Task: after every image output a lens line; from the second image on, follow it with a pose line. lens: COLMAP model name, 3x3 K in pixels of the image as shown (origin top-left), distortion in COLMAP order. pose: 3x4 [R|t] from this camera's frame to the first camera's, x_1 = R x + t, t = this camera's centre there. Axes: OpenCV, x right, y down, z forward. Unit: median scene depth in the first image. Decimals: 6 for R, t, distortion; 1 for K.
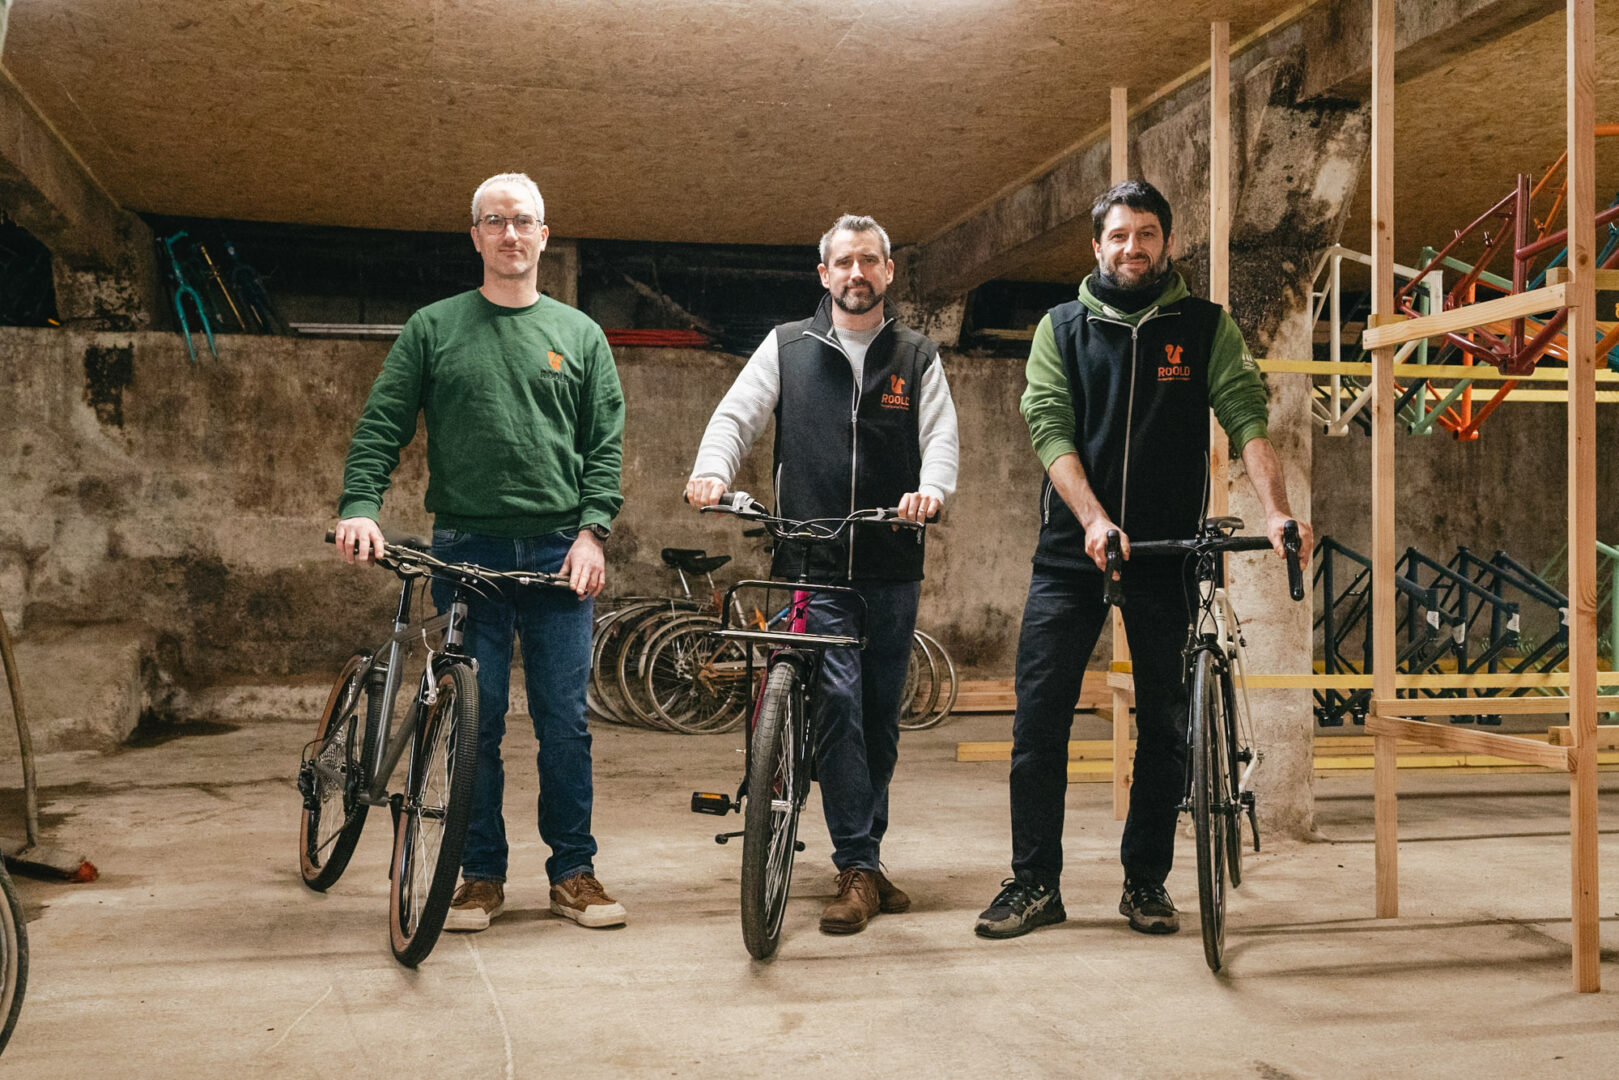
lens RADIAL K [[1754.1, 0, 809.5], [0, 1754.1, 540.0], [0, 0, 1]] dist [0.003272, 0.000149]
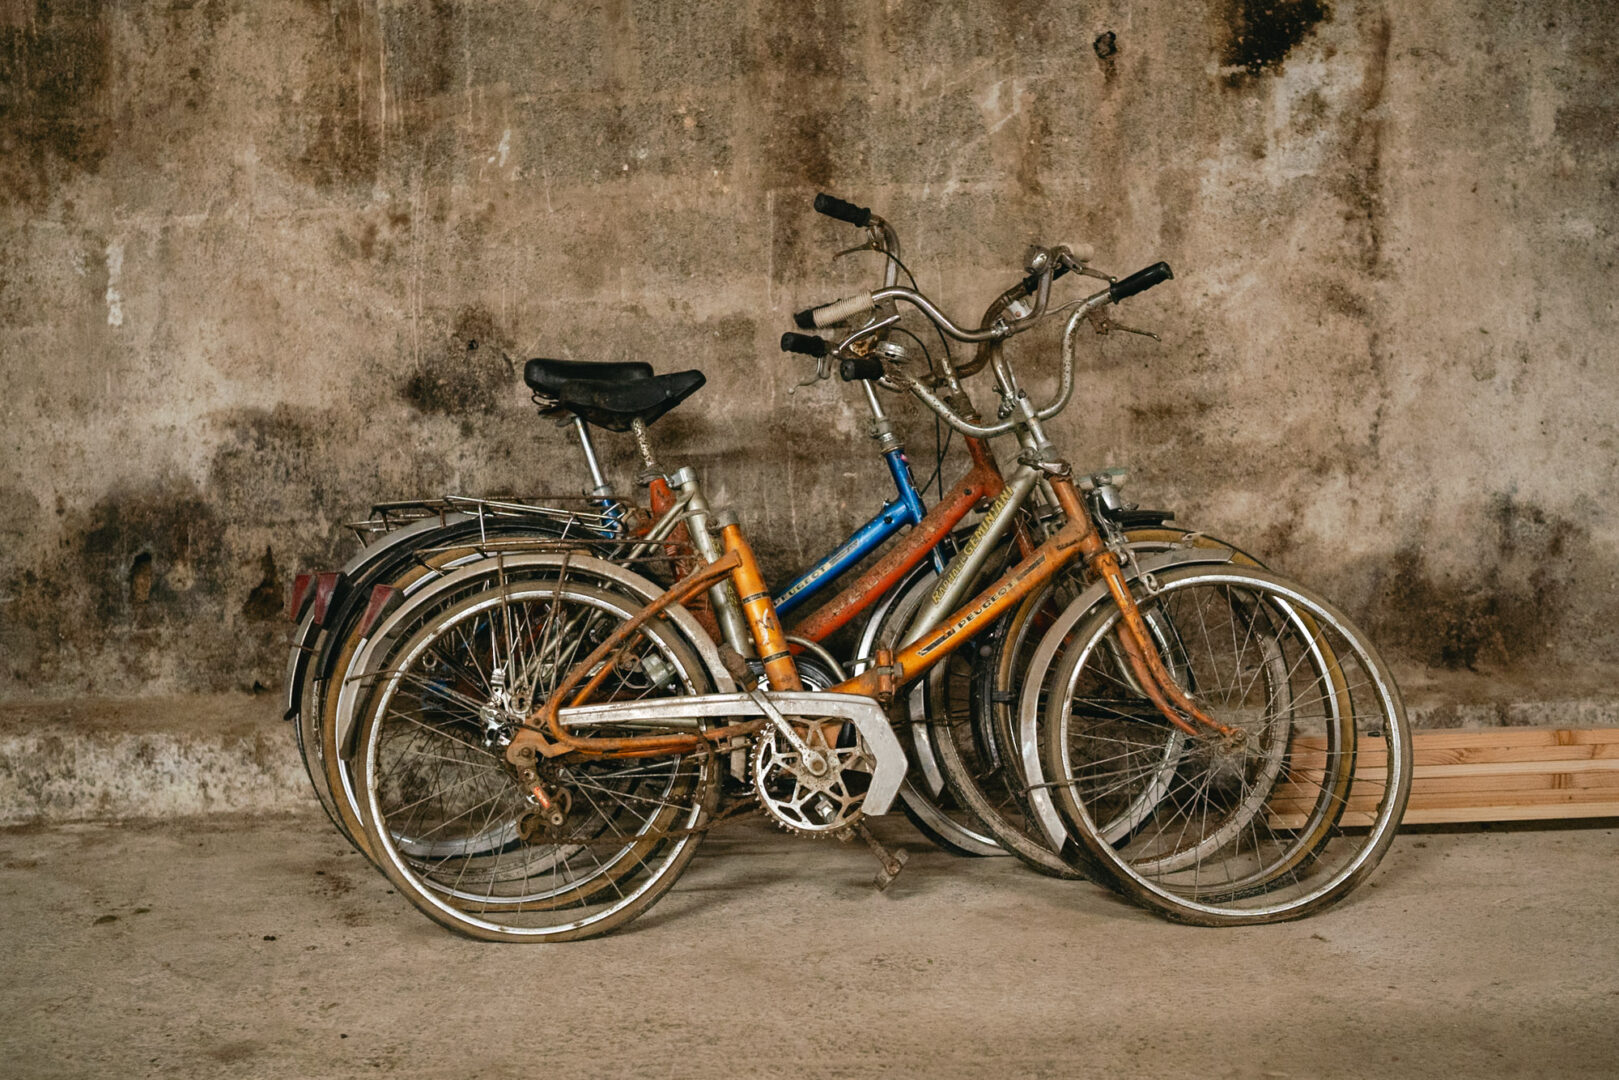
lens RADIAL K [[1570.5, 0, 853.1], [0, 1570.5, 539.5], [0, 0, 1]] dist [-0.102796, 0.101726]
pose [[0.962315, -0.024078, -0.270869, 0.061534], [0.036975, 0.998407, 0.042610, 0.028595], [0.269411, -0.051020, 0.961673, 0.684779]]
